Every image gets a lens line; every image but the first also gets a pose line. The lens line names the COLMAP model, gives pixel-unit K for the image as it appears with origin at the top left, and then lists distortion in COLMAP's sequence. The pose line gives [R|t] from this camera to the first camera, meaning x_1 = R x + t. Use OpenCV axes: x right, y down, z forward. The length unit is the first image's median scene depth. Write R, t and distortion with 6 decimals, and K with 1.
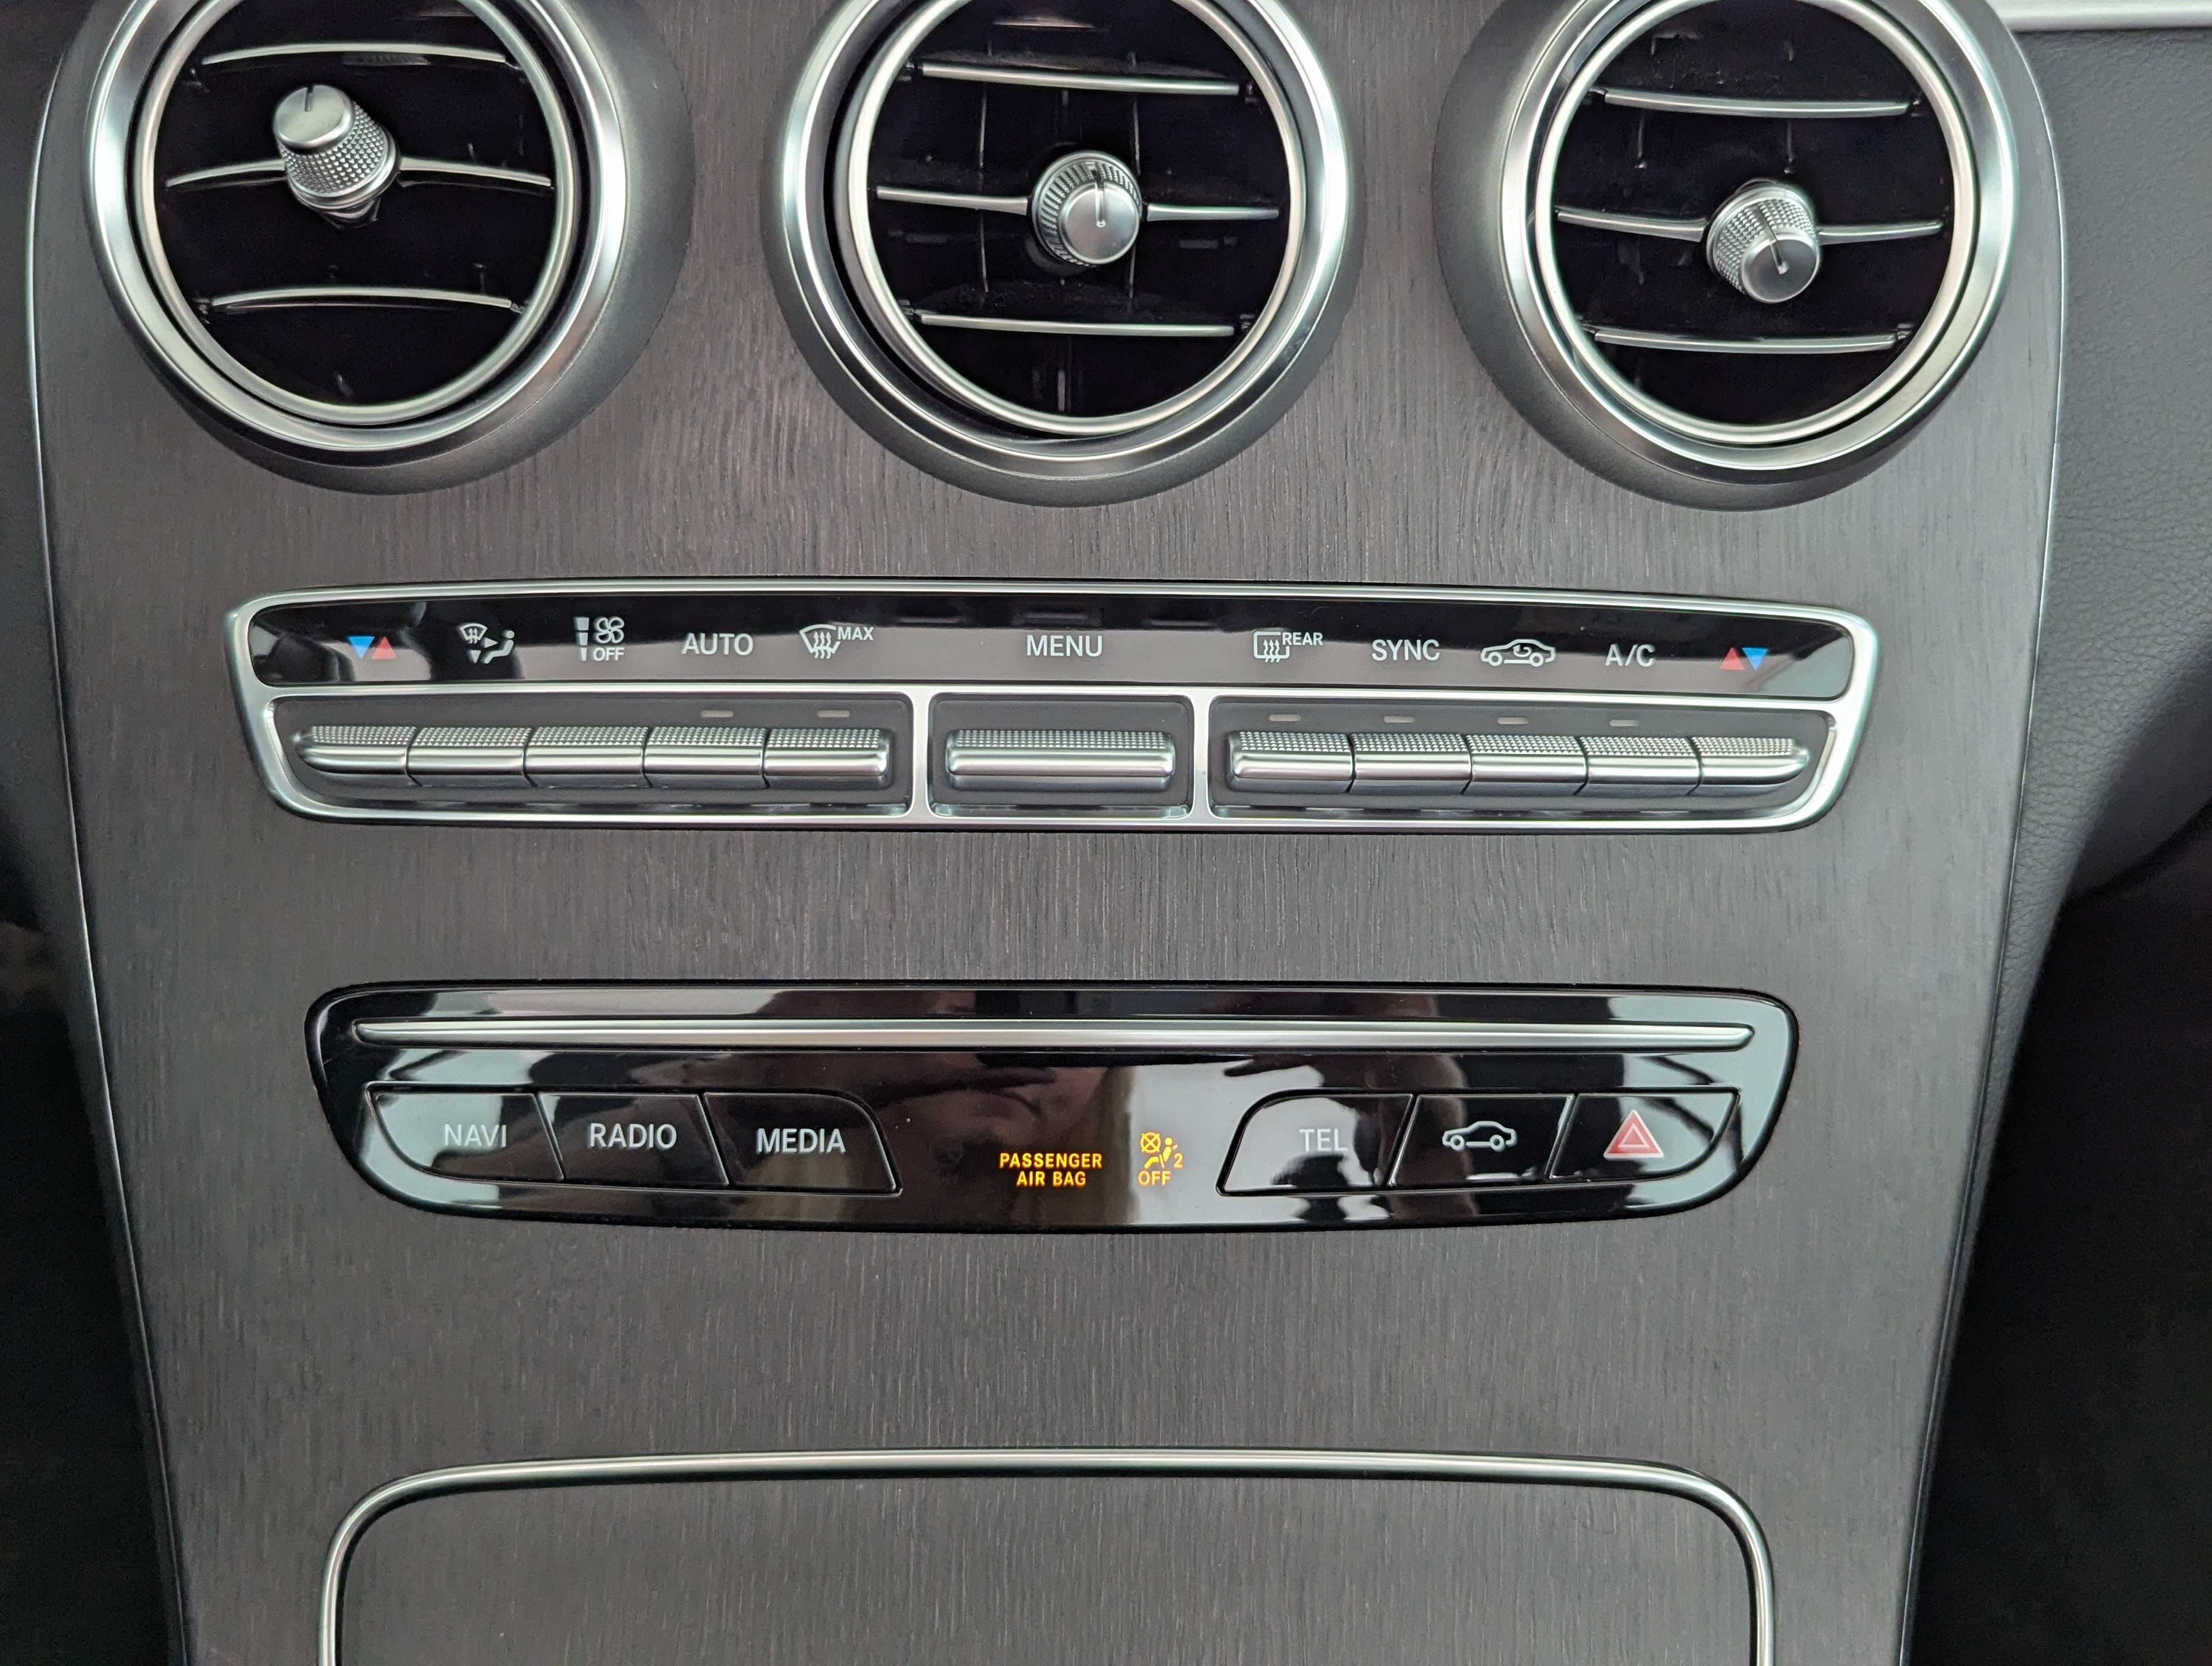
lens RADIAL K [[2204.8, 0, 1093.4], [0, 2204.8, 824.4], [0, 0, 1]] dist [0.041122, 0.000000]
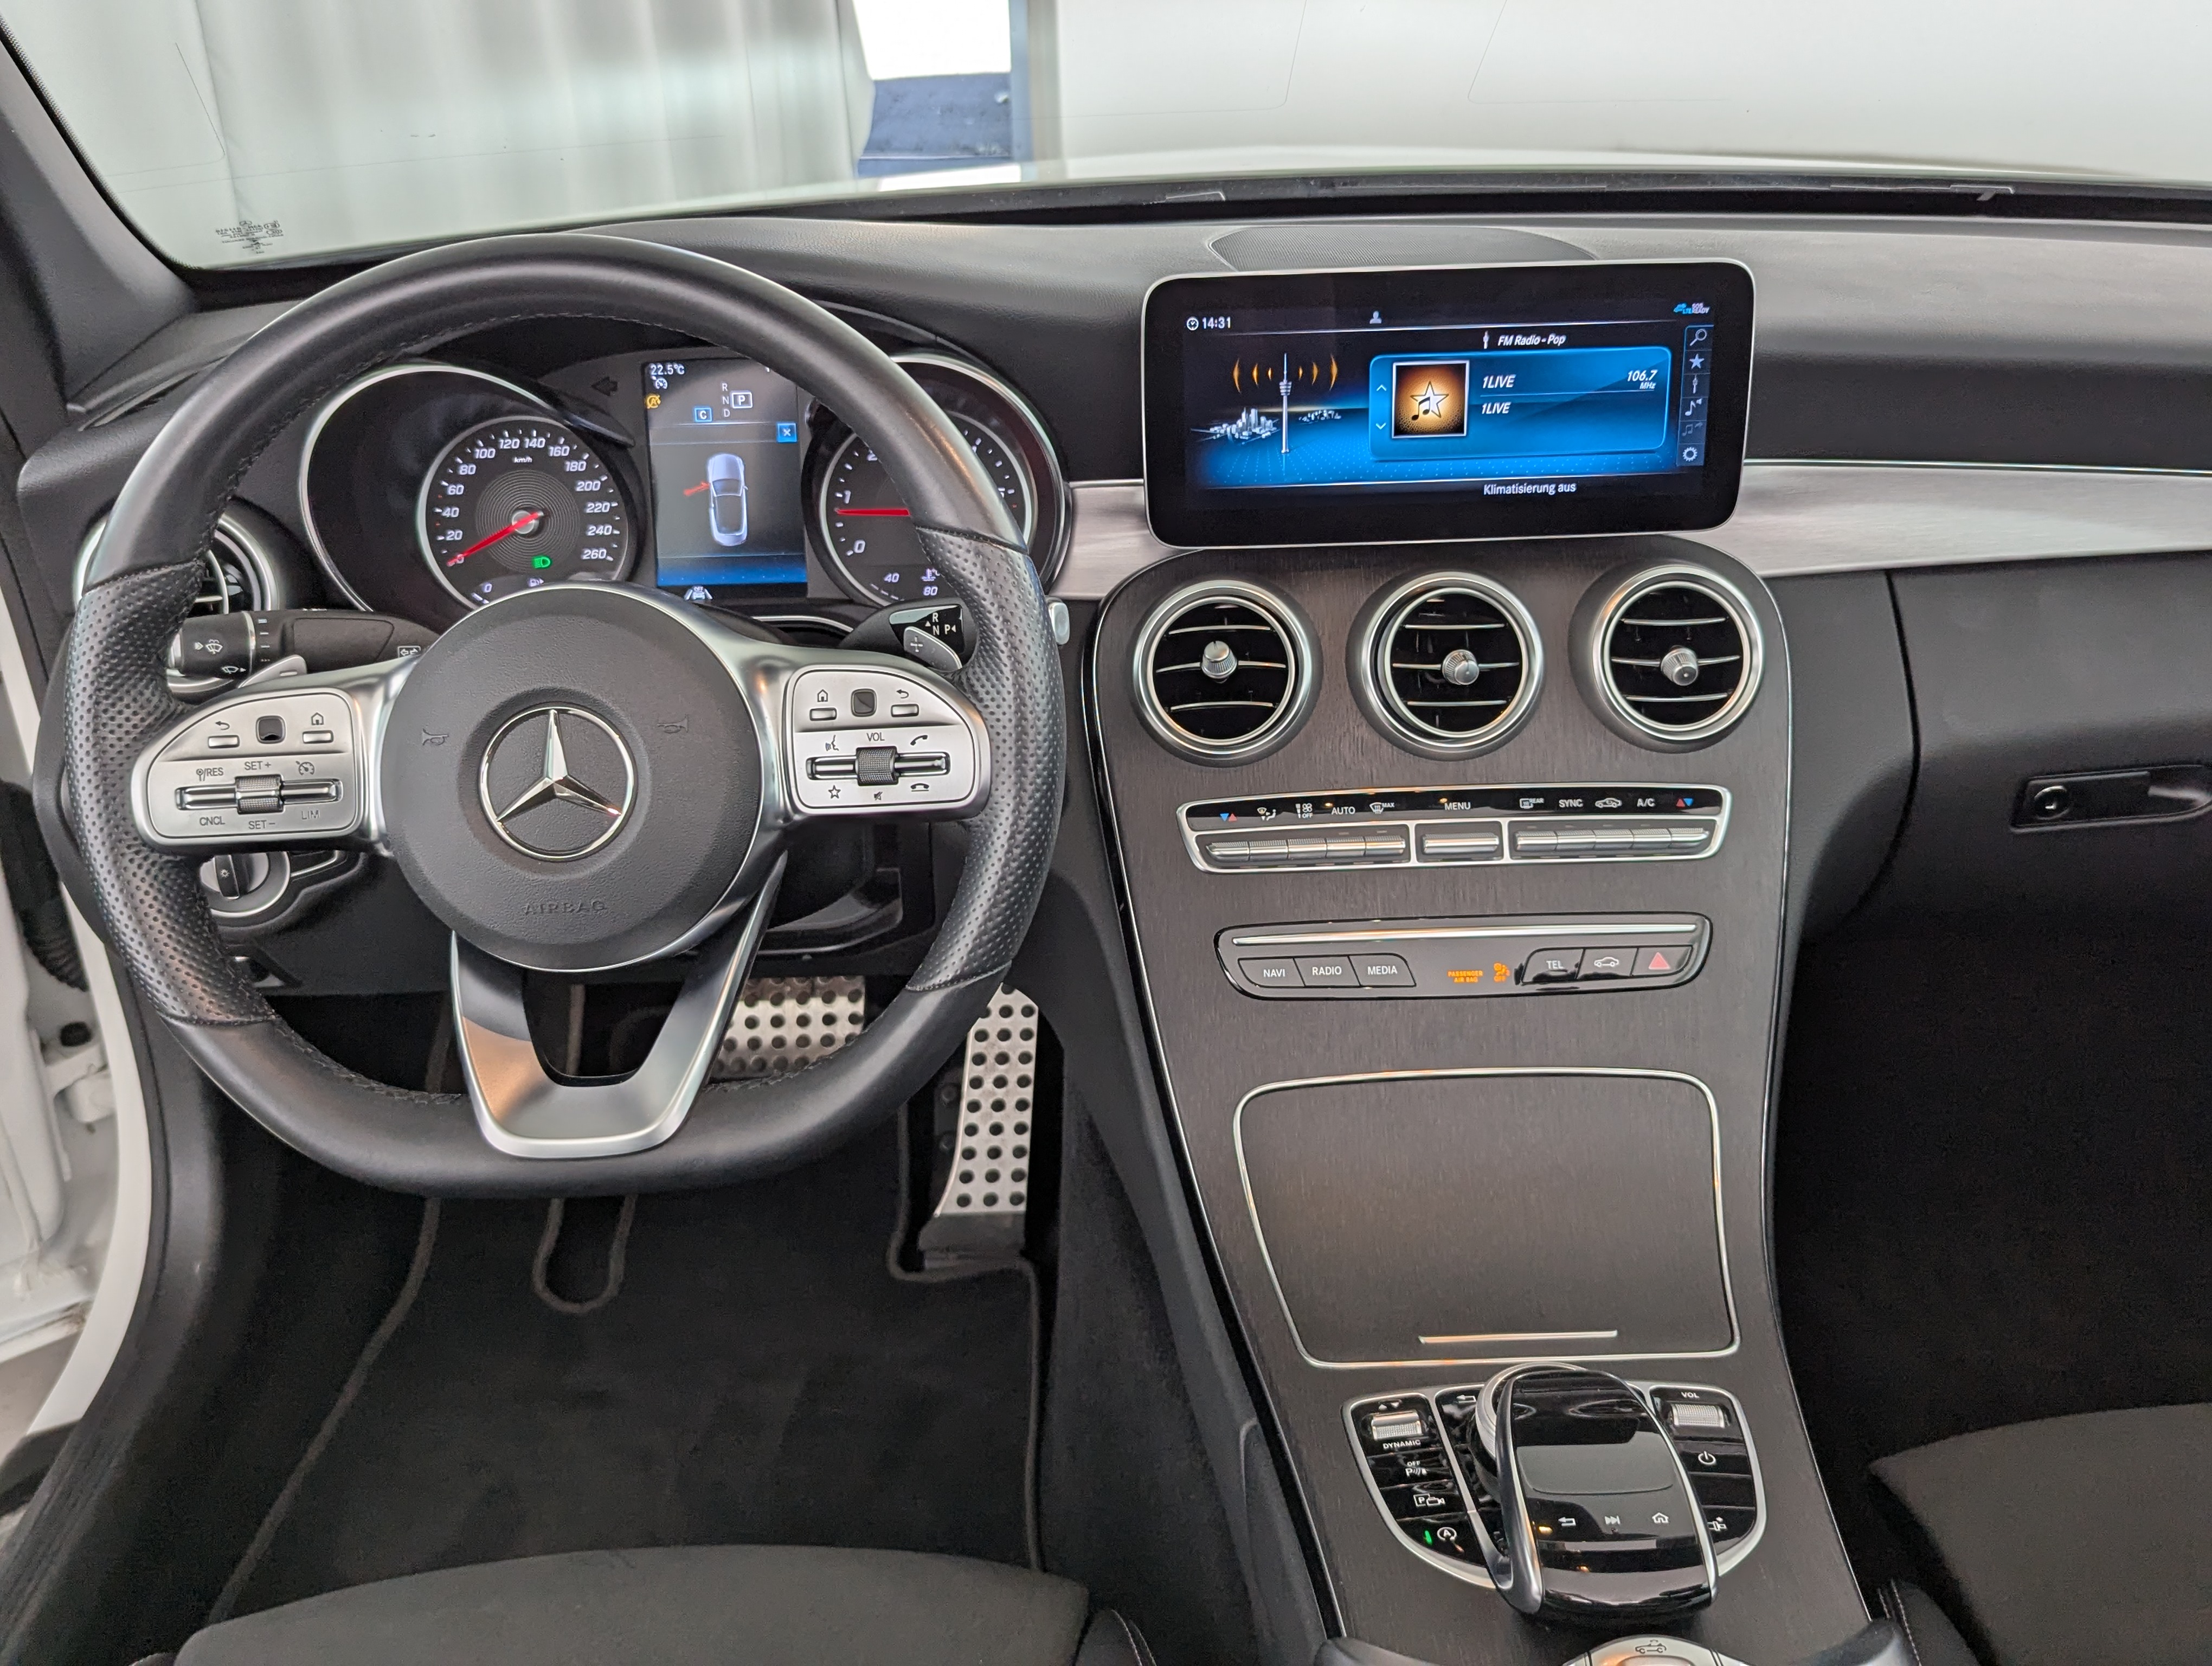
lens RADIAL K [[2118.2, 0, 1135.5], [0, 2118.2, 800.3], [0, 0, 1]] dist [0.036385, 0.000000]
pose [[0.998831, -0.041329, -0.025082, -0.381127], [0.038512, 0.993839, -0.103931, 0.195927], [0.029223, 0.102844, 0.994268, -1.914201]]
